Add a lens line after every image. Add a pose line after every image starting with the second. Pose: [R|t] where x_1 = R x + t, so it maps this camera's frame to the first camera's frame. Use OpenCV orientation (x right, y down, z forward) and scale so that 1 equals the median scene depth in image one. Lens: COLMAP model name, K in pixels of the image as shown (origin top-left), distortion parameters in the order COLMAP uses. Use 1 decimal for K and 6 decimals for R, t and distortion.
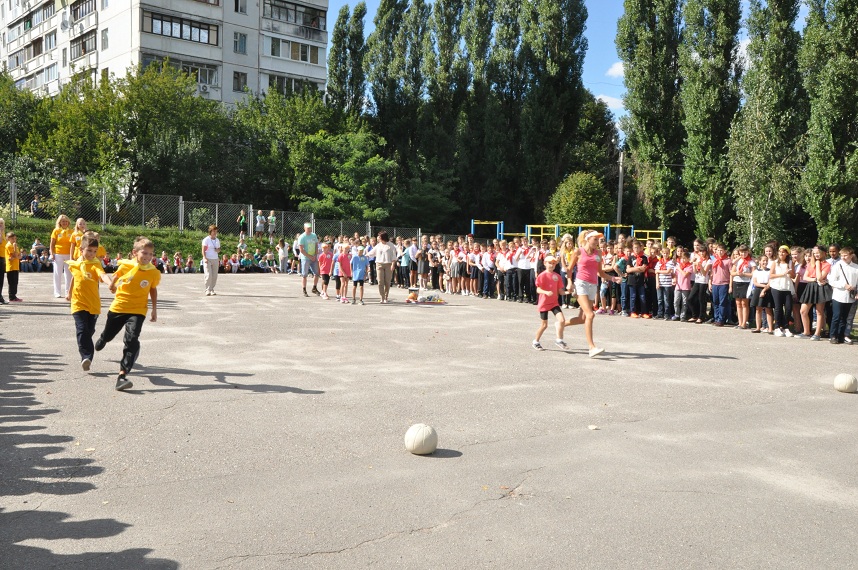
lens RADIAL K [[786.1, 0, 429.0], [0, 786.1, 285.0], [0, 0, 1]] dist [-0.093380, 0.205437]
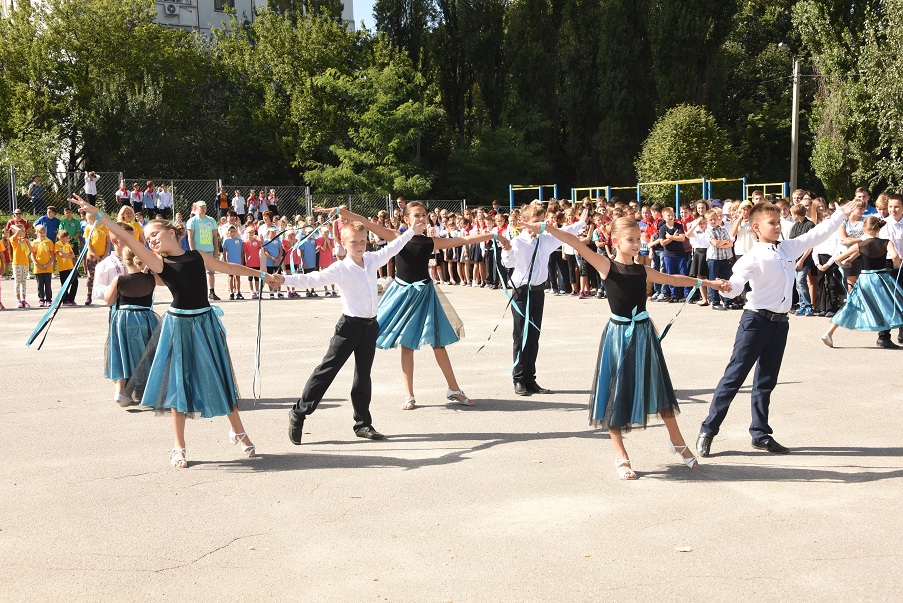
lens RADIAL K [[1253.3, 0, 451.5], [0, 1253.3, 301.5], [0, 0, 1]] dist [0.310916, 0.077374]
pose [[0.992227, -0.044968, -0.116035, 0.079857], [0.046157, 0.998905, 0.007581, 0.009178], [0.115567, -0.012878, 0.993216, -0.112350]]
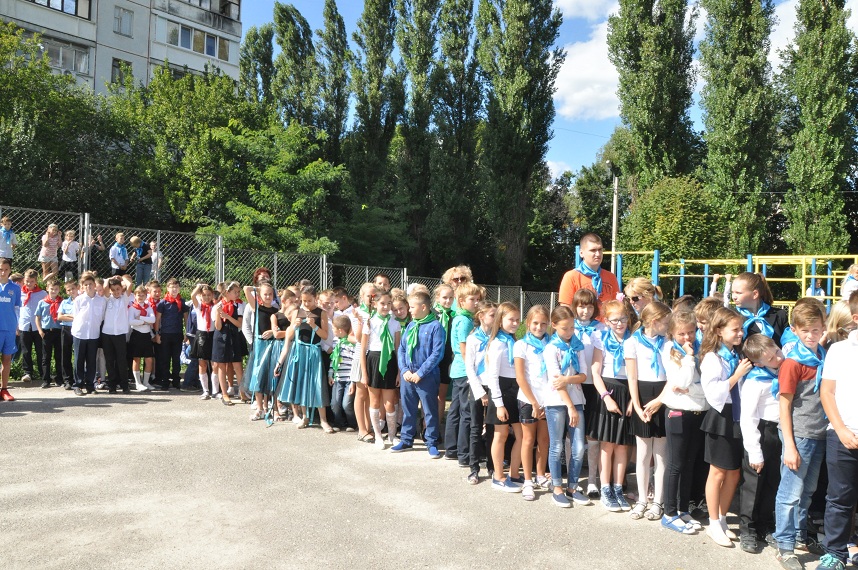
lens RADIAL K [[678.3, 0, 429.0], [0, 678.3, 285.0], [0, 0, 1]] dist [-0.107310, 0.057546]
pose [[0.987791, 0.001141, 0.155781, -0.053139], [0.007279, 0.998543, -0.053470, -0.023988], [-0.155615, 0.053951, 0.986343, 0.363407]]
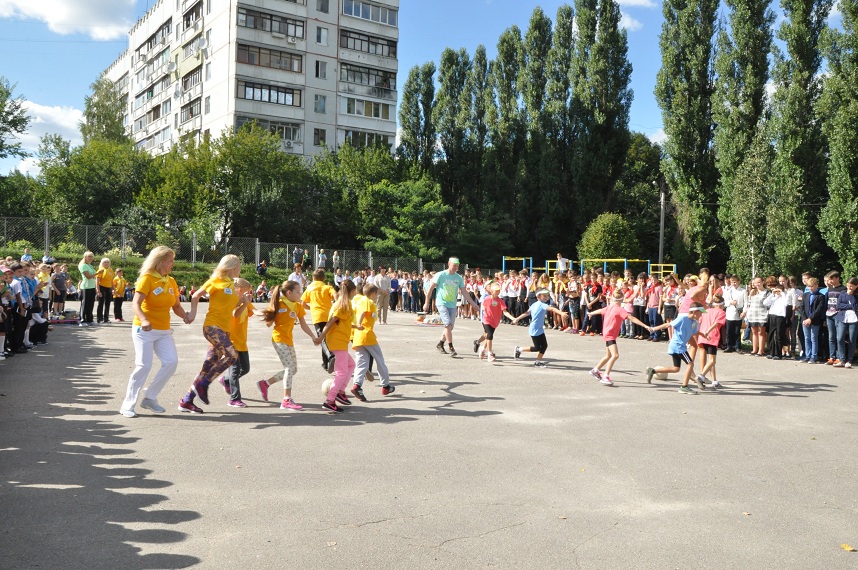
lens RADIAL K [[745.0, 0, 429.0], [0, 745.0, 285.0], [0, 0, 1]] dist [-0.091637, 0.135673]
pose [[0.993303, -0.004333, -0.115460, 0.043472], [-0.000828, 0.999004, -0.044610, 0.004502], [0.115539, 0.044407, 0.992310, -0.053495]]
